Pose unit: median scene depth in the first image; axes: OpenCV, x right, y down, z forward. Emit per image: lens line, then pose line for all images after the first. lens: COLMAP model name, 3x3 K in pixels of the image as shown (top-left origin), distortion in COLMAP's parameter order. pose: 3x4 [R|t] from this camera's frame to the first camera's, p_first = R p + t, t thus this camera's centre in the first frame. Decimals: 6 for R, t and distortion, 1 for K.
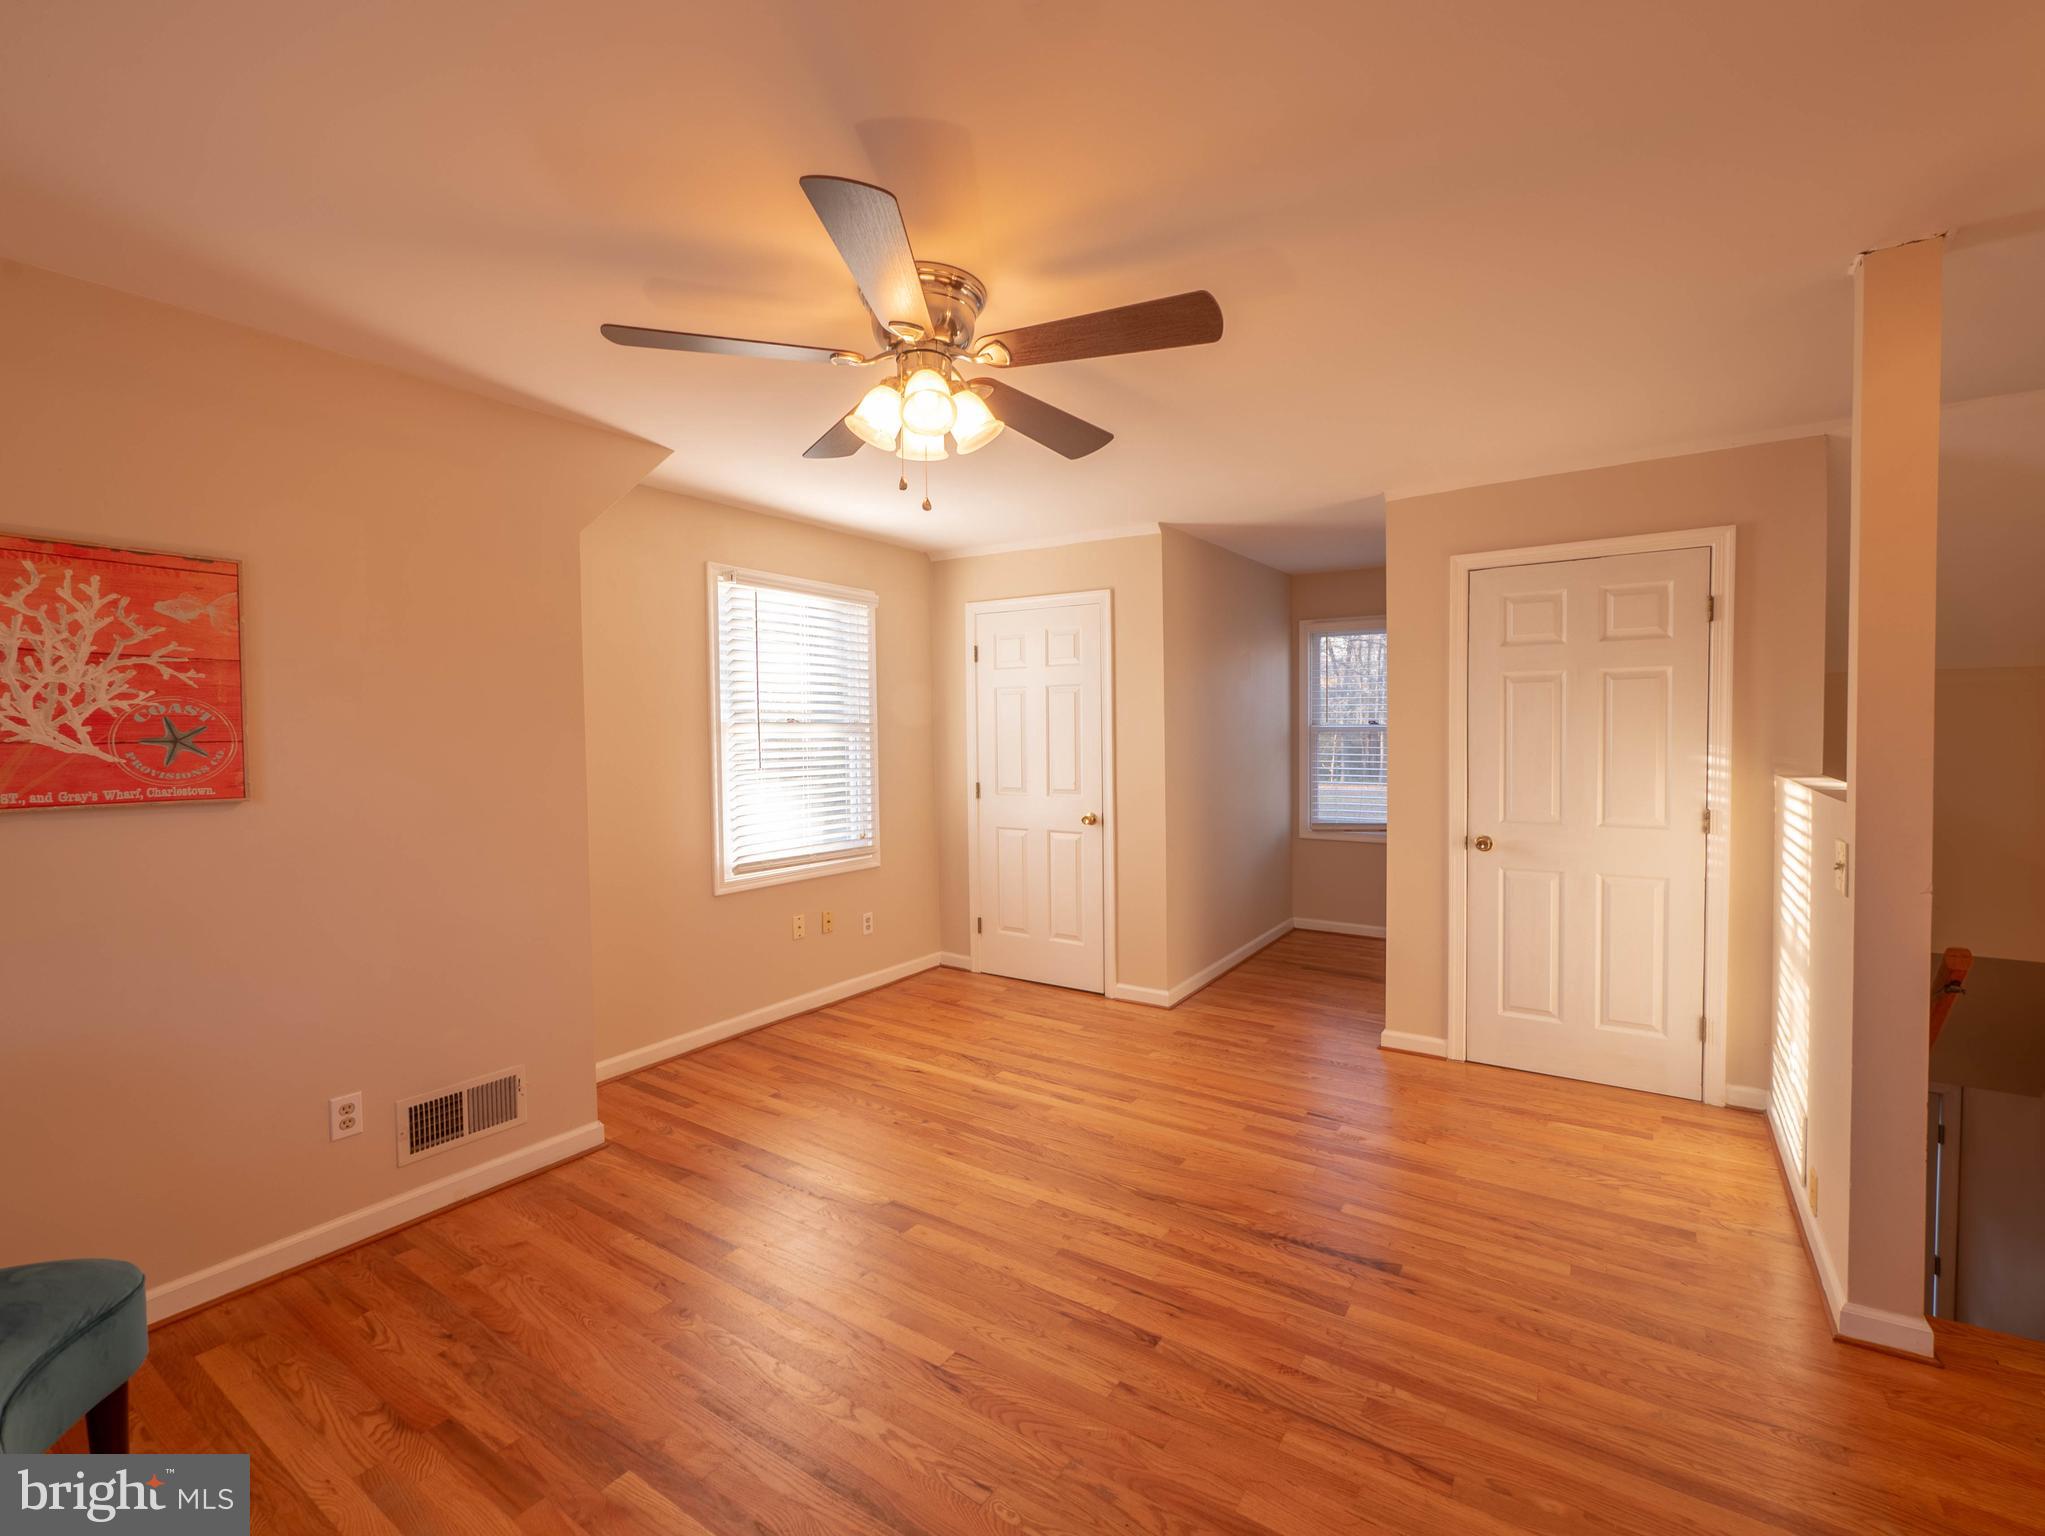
lens RADIAL K [[870.0, 0, 998.1], [0, 870.0, 754.3], [0, 0, 1]] dist [-0.007433, 0.001372]
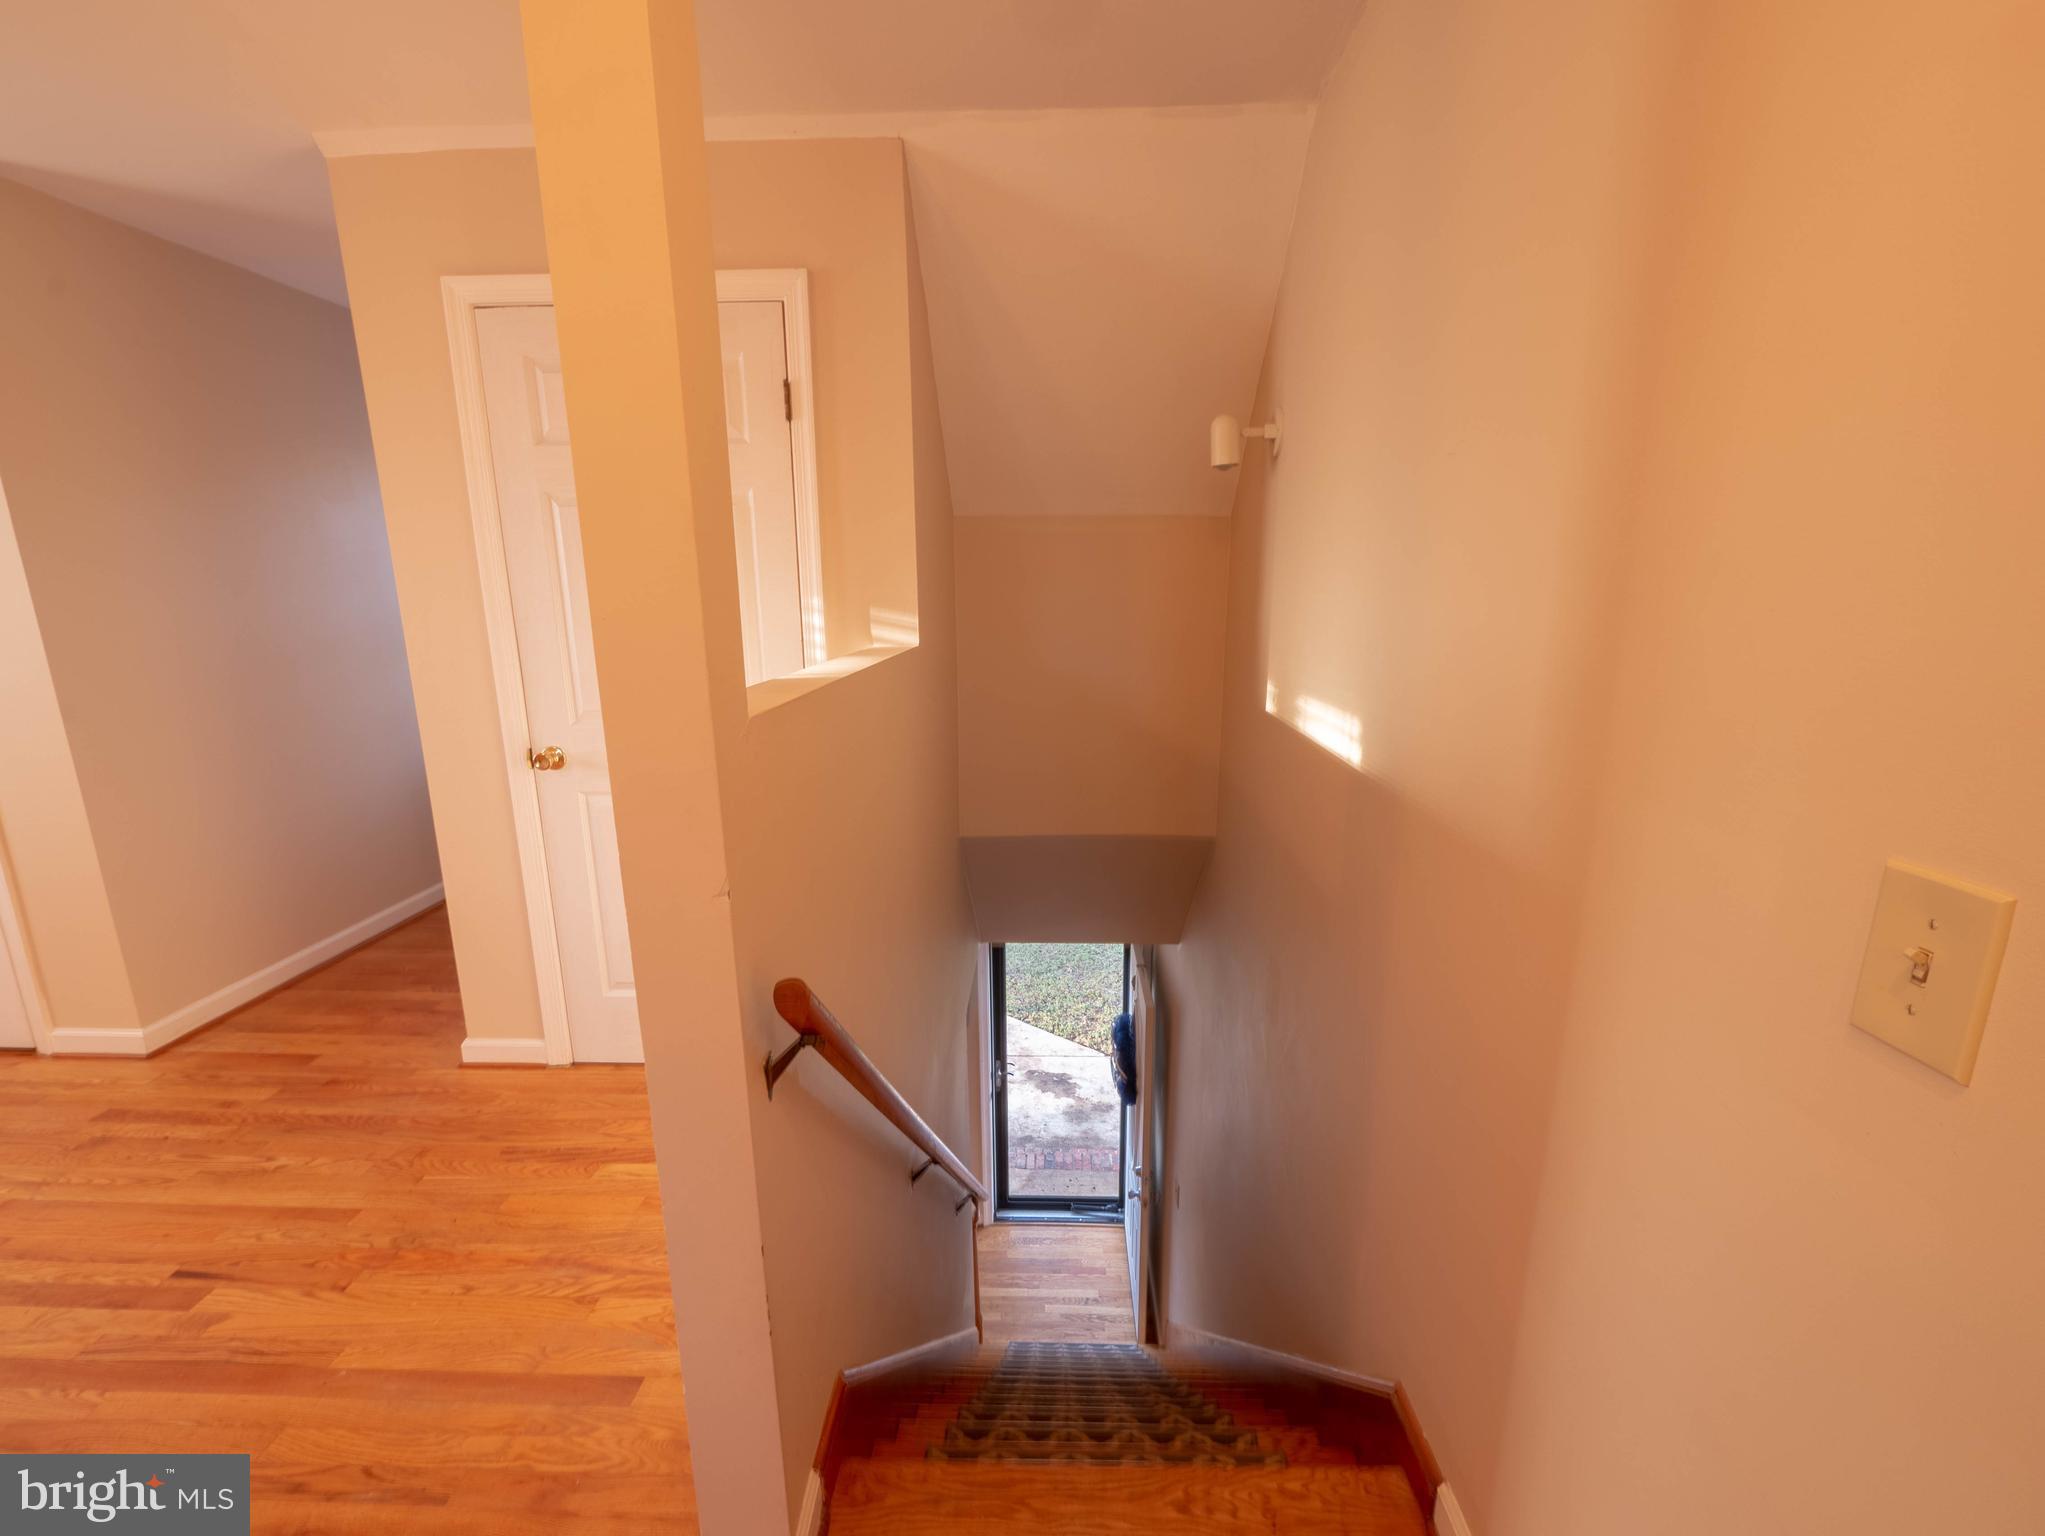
lens RADIAL K [[870.0, 0, 1026.1], [0, 870.0, 774.8], [0, 0, 1]] dist [-0.007433, 0.001372]
pose [[0.837280, -0.104525, 0.536690, 0.469531], [0.008494, 0.983926, 0.178375, -0.000017], [-0.546708, -0.144791, 0.824709, 0.238355]]
